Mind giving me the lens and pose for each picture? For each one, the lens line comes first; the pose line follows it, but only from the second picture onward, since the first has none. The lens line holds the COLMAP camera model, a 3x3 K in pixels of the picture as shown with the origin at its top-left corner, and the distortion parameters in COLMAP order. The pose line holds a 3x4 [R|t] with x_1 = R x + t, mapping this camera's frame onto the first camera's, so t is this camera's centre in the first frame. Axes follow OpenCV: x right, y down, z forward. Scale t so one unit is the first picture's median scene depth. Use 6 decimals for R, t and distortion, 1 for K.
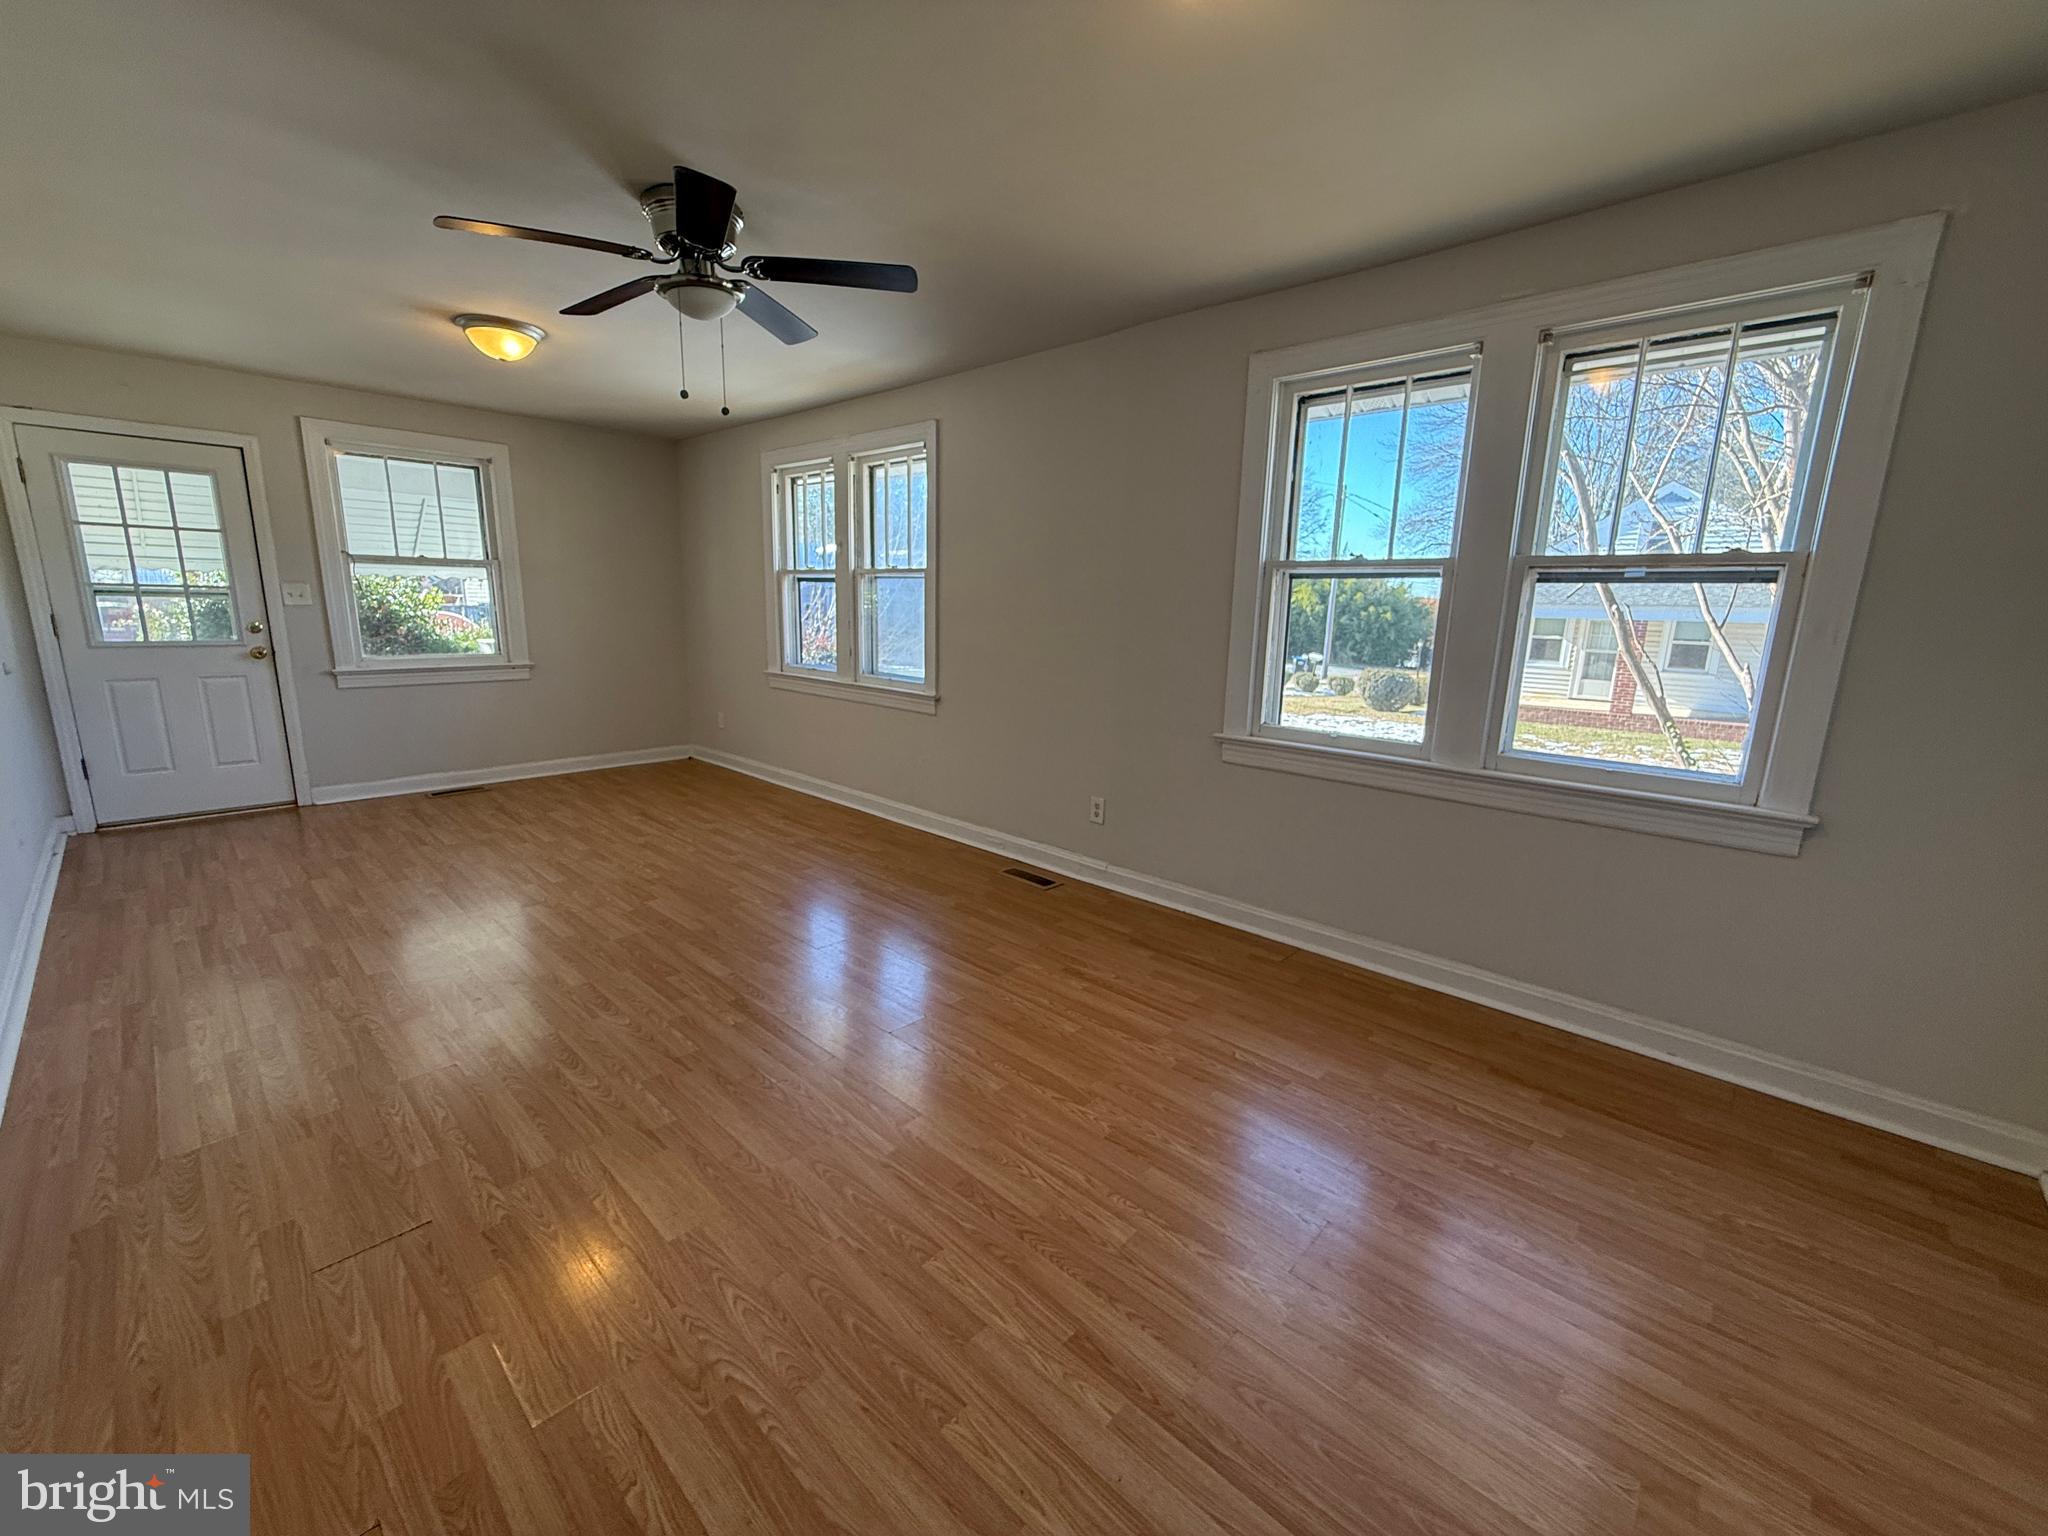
lens RADIAL K [[816.1, 0, 1021.9], [0, 816.1, 758.5], [0, 0, 1]] dist [-0.001061, 0.000254]
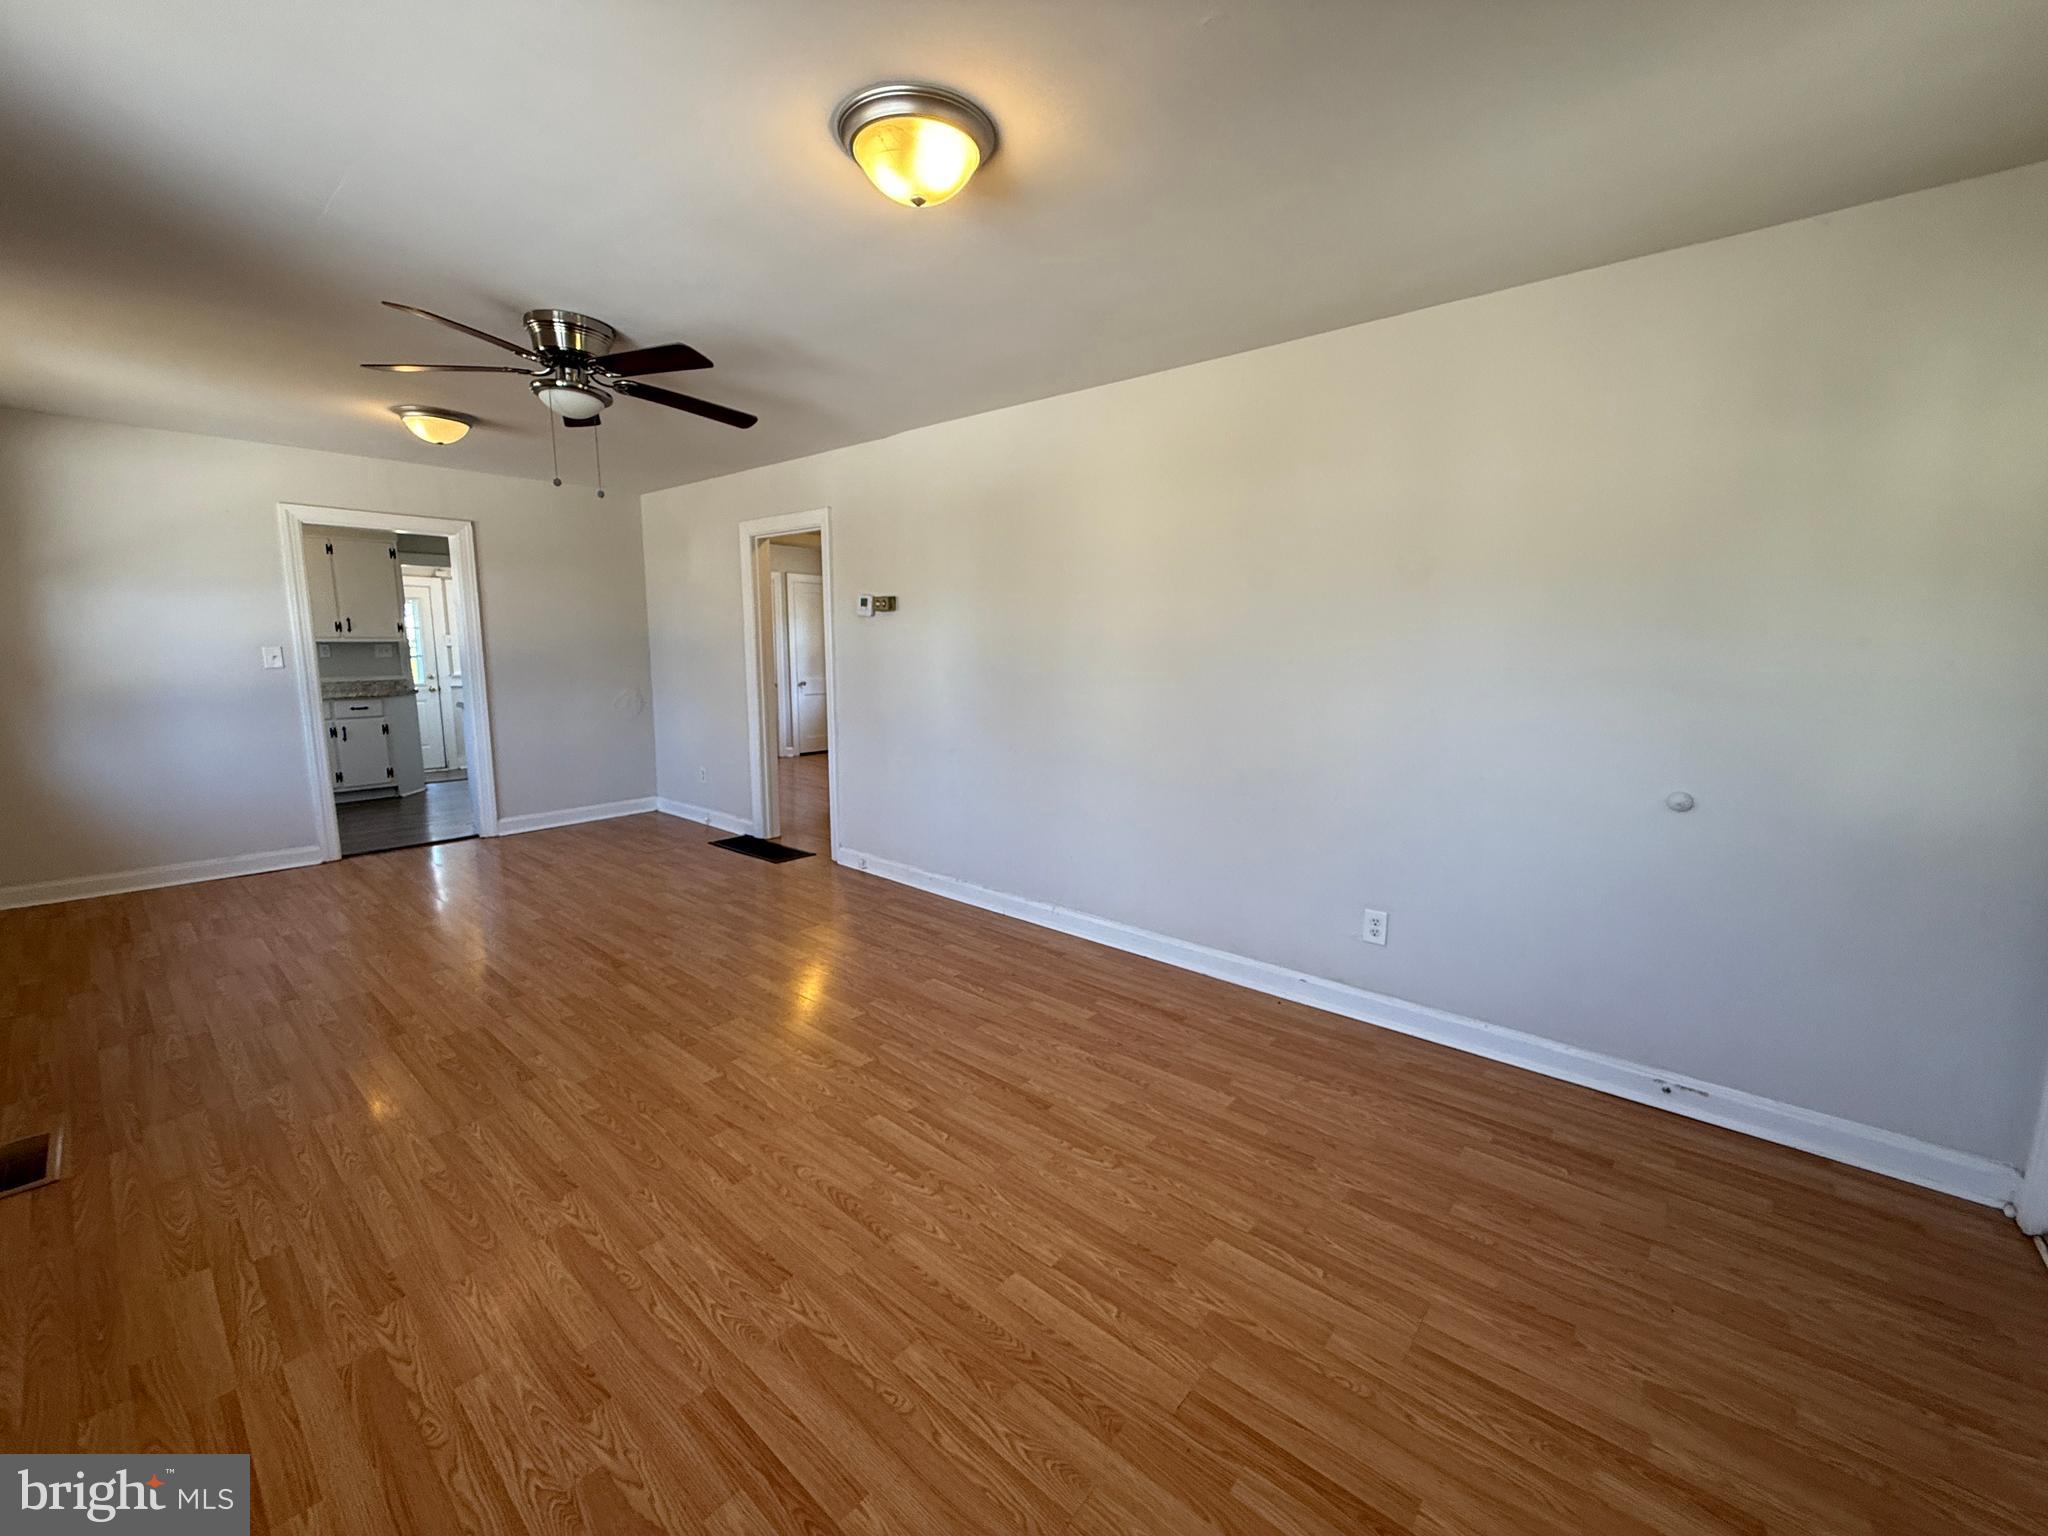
lens RADIAL K [[816.1, 0, 1001.4], [0, 816.1, 774.8], [0, 0, 1]] dist [-0.001061, 0.000254]
pose [[-0.999371, -0.024670, -0.025483, -0.627963], [-0.031998, 0.937074, 0.347662, -0.306472], [0.015302, 0.348258, -0.937274, 1.456263]]
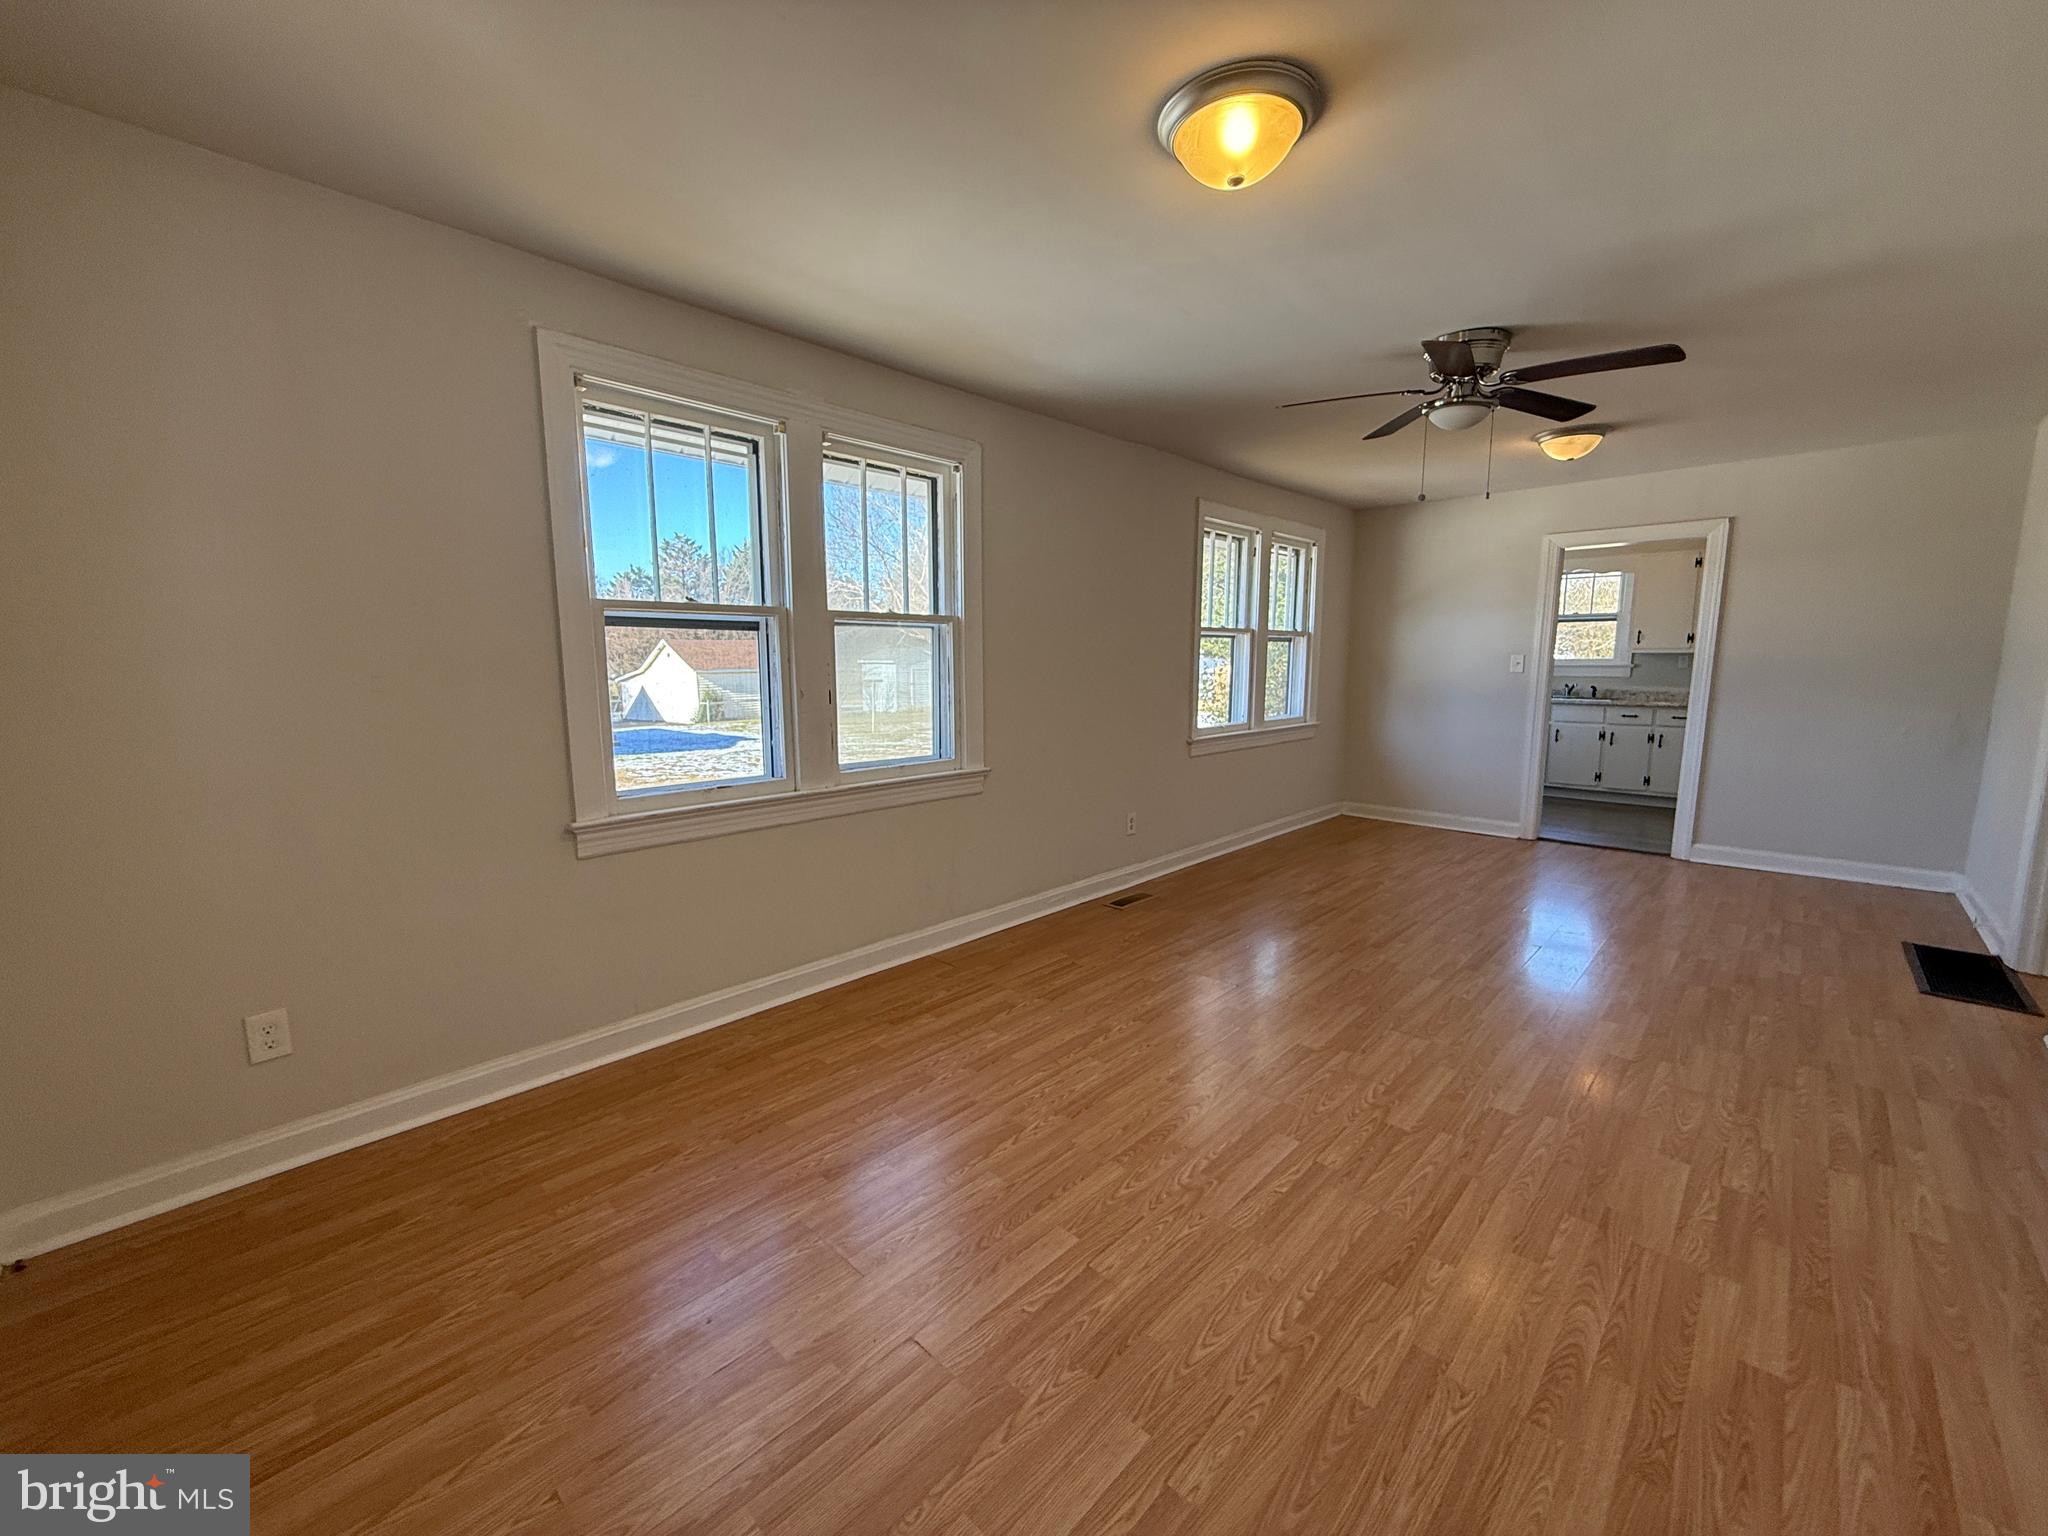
lens RADIAL K [[816.1, 0, 1032.5], [0, 816.1, 772.0], [0, 0, 1]] dist [-0.001061, 0.000254]
pose [[0.008528, -0.160902, 0.986934, -1.074168], [0.191888, 0.968890, 0.156302, -0.223789], [-0.981380, 0.188048, 0.039138, 1.081658]]
